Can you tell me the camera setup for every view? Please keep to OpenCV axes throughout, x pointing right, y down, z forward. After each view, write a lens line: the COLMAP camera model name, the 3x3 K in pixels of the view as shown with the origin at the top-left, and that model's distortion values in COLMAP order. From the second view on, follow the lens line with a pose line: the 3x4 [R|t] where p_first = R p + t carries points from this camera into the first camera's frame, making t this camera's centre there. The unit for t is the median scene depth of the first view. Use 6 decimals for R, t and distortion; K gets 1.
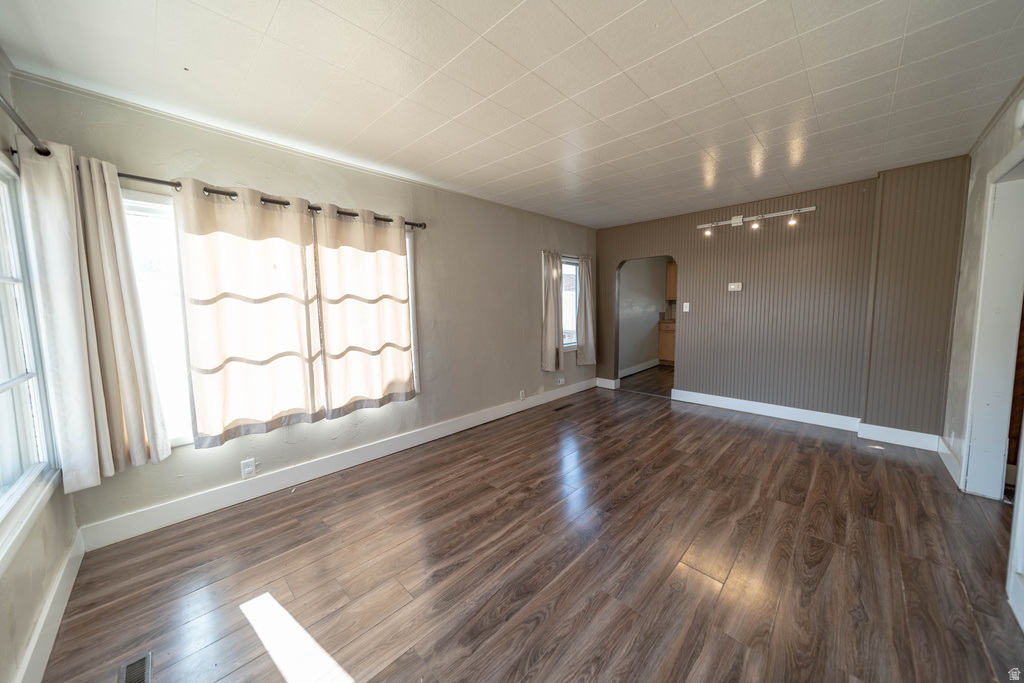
lens RADIAL K [[354.0, 0, 509.5], [0, 354.0, 339.7], [0, 0, 1]] dist [0.005334, -0.000081]
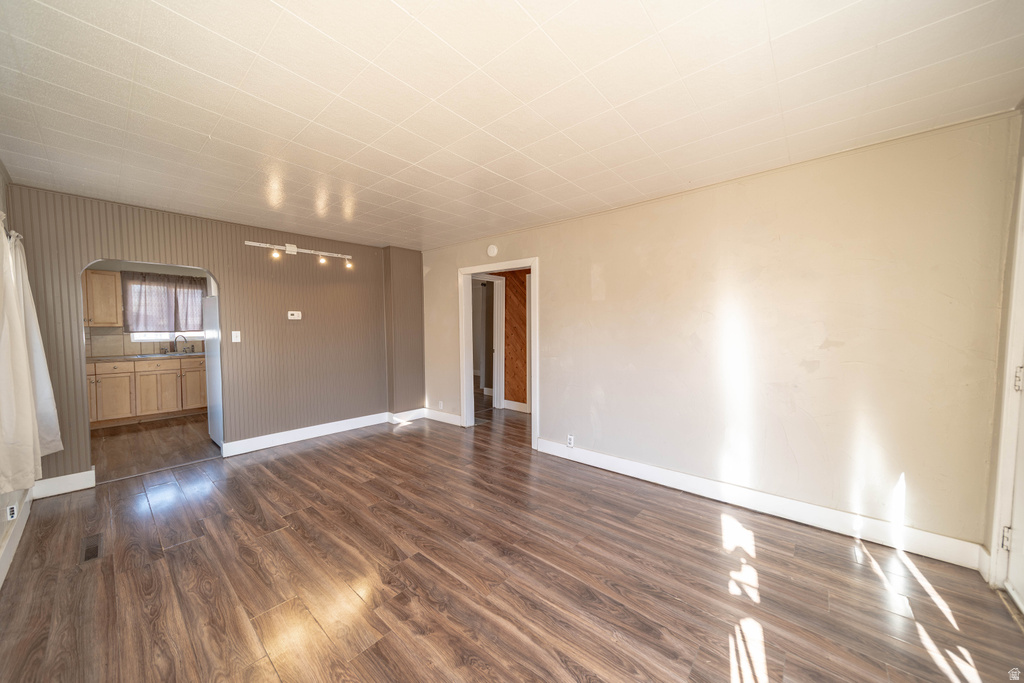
lens RADIAL K [[354.0, 0, 512.3], [0, 354.0, 339.6], [0, 0, 1]] dist [0.005334, -0.000081]
pose [[-0.065325, -0.020413, 0.997655, -0.526928], [0.103610, 0.994248, 0.027127, -0.062177], [-0.992470, 0.105139, -0.062834, 0.633299]]
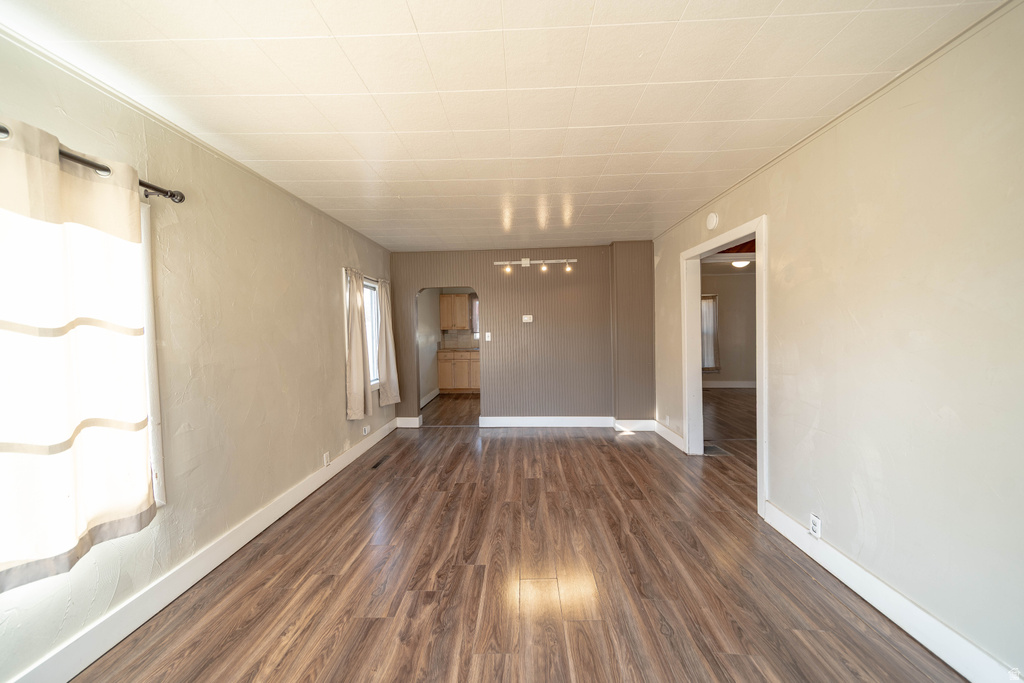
lens RADIAL K [[354.0, 0, 510.0], [0, 354.0, 339.9], [0, 0, 1]] dist [0.005334, -0.000081]
pose [[0.740418, -0.017043, 0.671931, -0.242587], [0.072635, 0.995853, -0.054780, -0.029691], [-0.668210, 0.089366, 0.738585, 0.264246]]
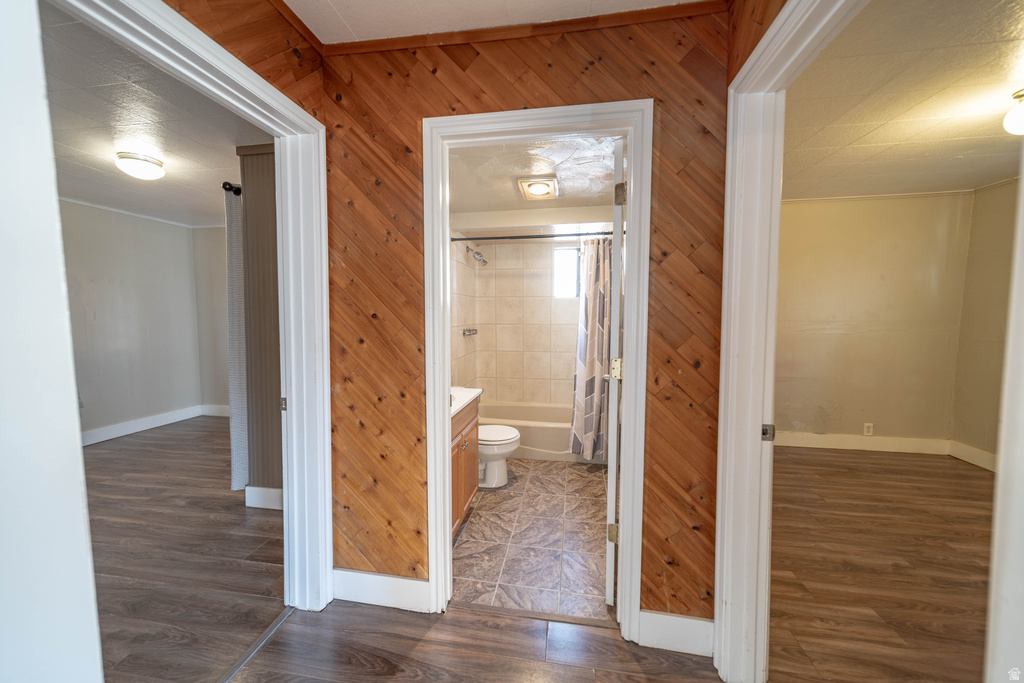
lens RADIAL K [[354.0, 0, 512.4], [0, 354.0, 337.1], [0, 0, 1]] dist [0.005334, -0.000081]
pose [[-0.582668, -0.042346, 0.811606, 0.755414], [0.085620, 0.989886, 0.113117, -0.083476], [-0.808188, 0.135399, -0.573149, 0.632229]]
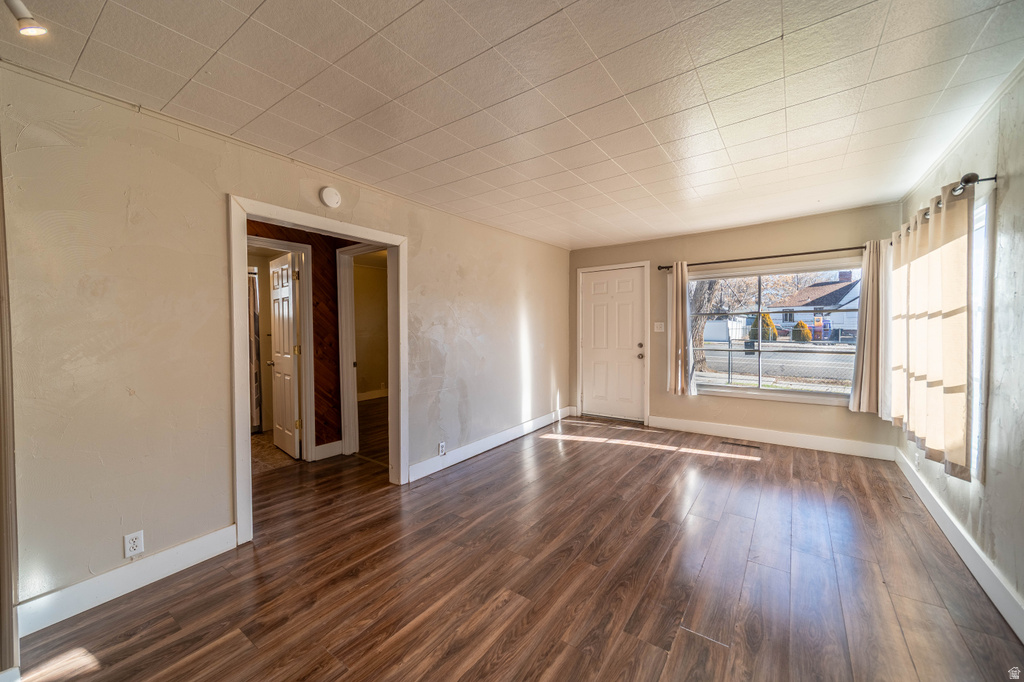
lens RADIAL K [[394.6, 0, 511.4], [0, 394.6, 336.0], [0, 0, 1]] dist [0.005084, 0.000045]
pose [[-0.988081, 0.027516, -0.151453, 0.581829], [0.008798, 0.992381, 0.122894, -0.164832], [0.153681, 0.120097, -0.980795, 1.574592]]
